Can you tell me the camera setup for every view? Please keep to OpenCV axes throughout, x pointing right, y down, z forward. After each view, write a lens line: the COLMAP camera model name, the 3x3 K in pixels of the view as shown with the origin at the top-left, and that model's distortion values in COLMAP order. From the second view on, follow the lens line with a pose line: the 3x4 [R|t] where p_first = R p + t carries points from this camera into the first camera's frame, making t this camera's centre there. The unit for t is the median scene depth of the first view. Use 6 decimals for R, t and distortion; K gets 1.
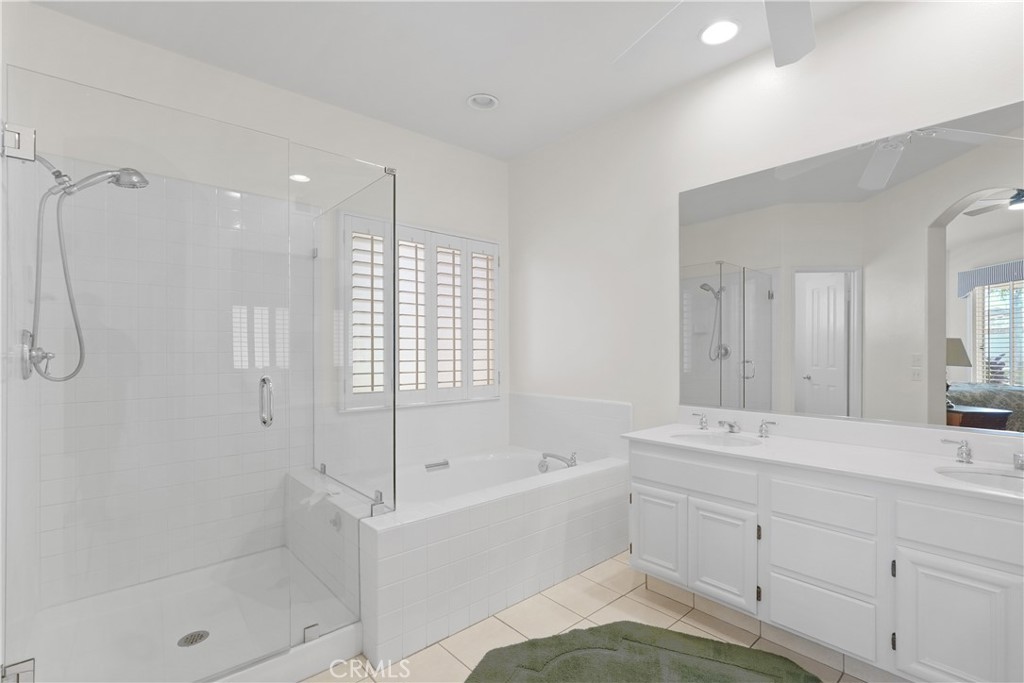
lens RADIAL K [[465.7, 0, 507.9], [0, 465.7, 344.7], [0, 0, 1]] dist [-0.012144, 0.005735]
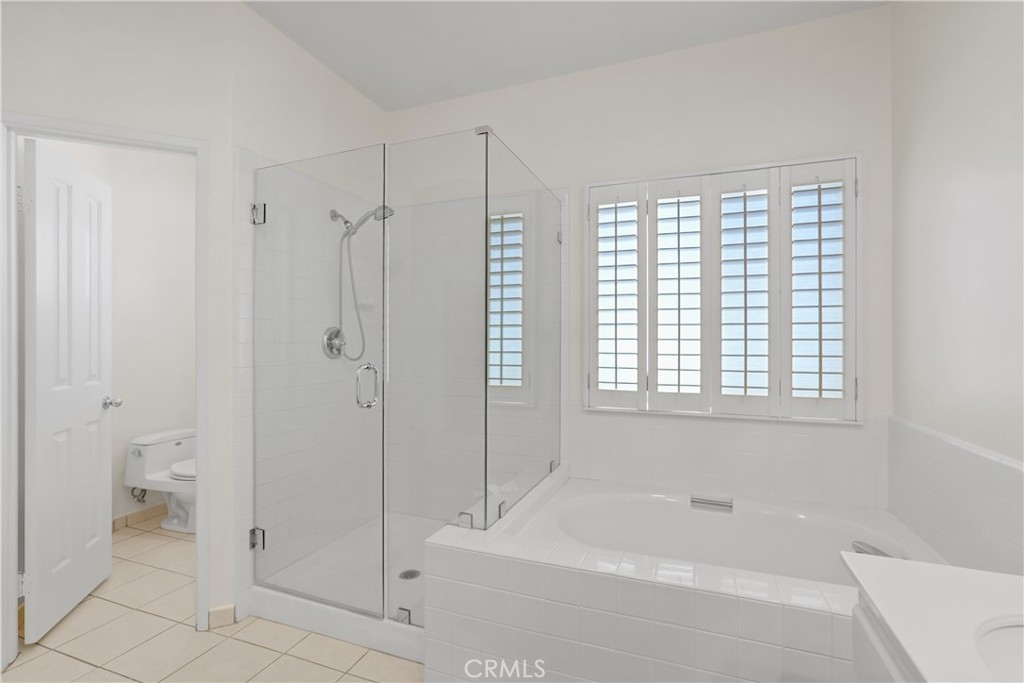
lens RADIAL K [[465.7, 0, 513.6], [0, 465.7, 344.7], [0, 0, 1]] dist [-0.012144, 0.005735]
pose [[0.473168, 0.001568, -0.880971, 0.325095], [0.007064, 0.999960, 0.005573, 0.012511], [0.880944, -0.008860, 0.473138, 0.405097]]
